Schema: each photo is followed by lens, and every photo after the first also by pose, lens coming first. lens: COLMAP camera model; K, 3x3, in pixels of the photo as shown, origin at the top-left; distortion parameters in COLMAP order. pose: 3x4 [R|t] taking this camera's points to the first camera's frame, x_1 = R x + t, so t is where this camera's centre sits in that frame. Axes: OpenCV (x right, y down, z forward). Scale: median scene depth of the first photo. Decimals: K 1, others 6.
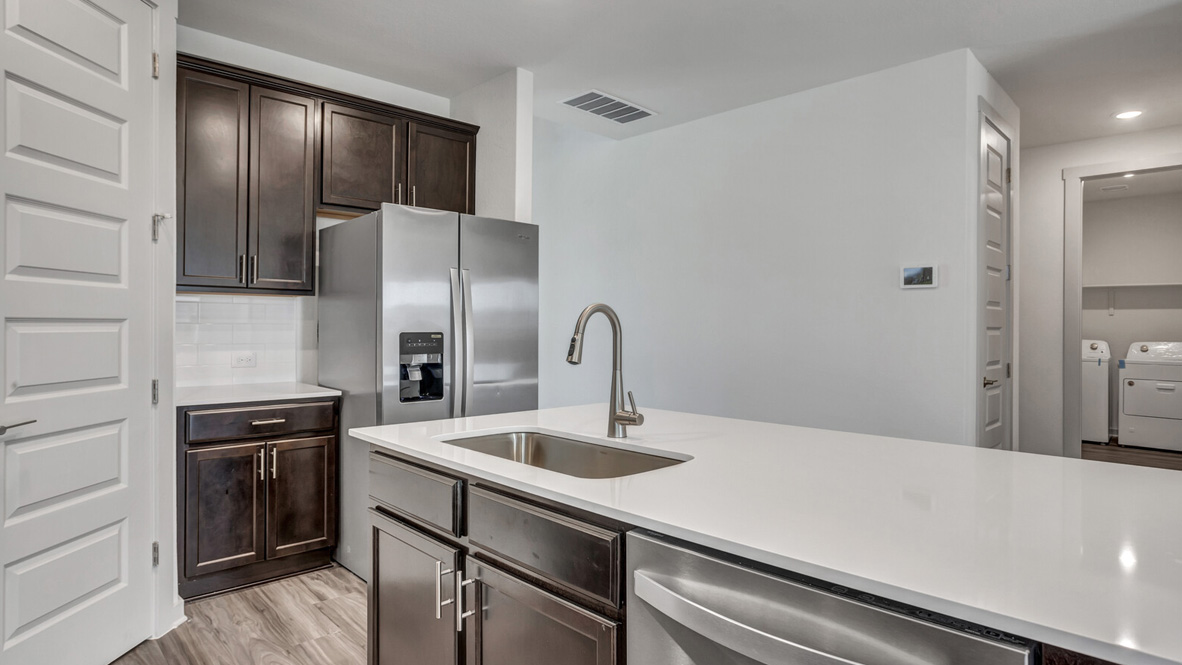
lens RADIAL K [[620.1, 0, 591.0], [0, 620.1, 332.5], [0, 0, 1]] dist [-0.019737, 0.001505]
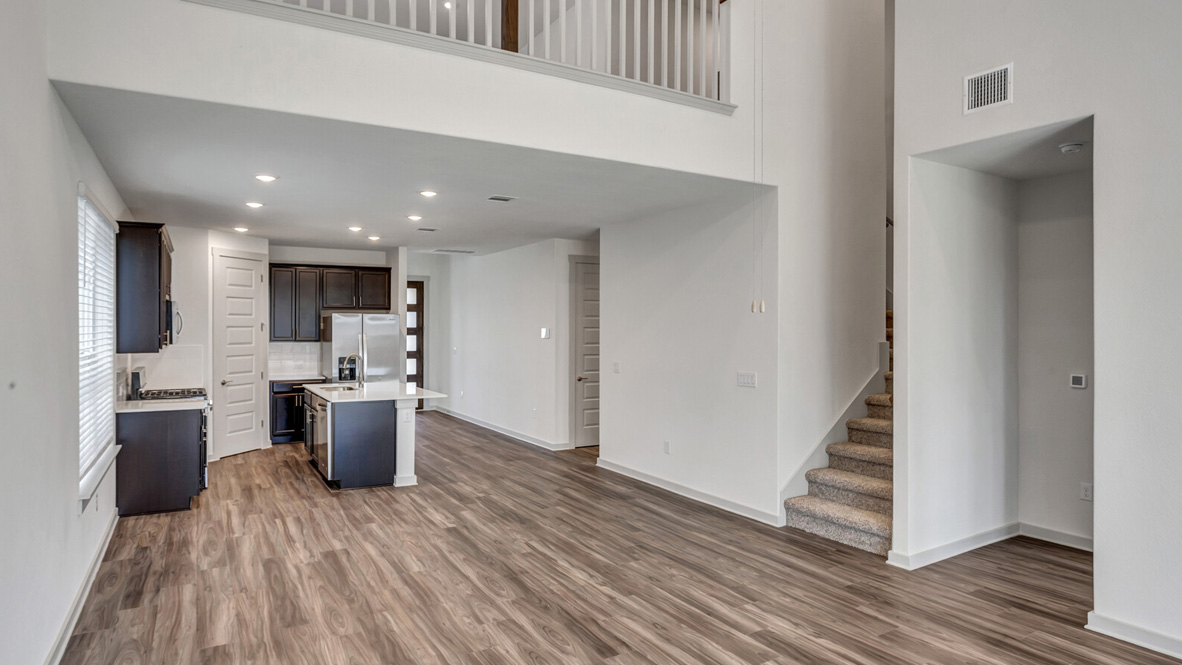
lens RADIAL K [[649.7, 0, 595.7], [0, 649.7, 330.0], [0, 0, 1]] dist [-0.085059, 0.046473]
pose [[0.974713, -0.001123, -0.223458, 1.309869], [0.000322, 0.999993, -0.003619, -0.098777], [0.223460, 0.003455, 0.974707, -1.412965]]
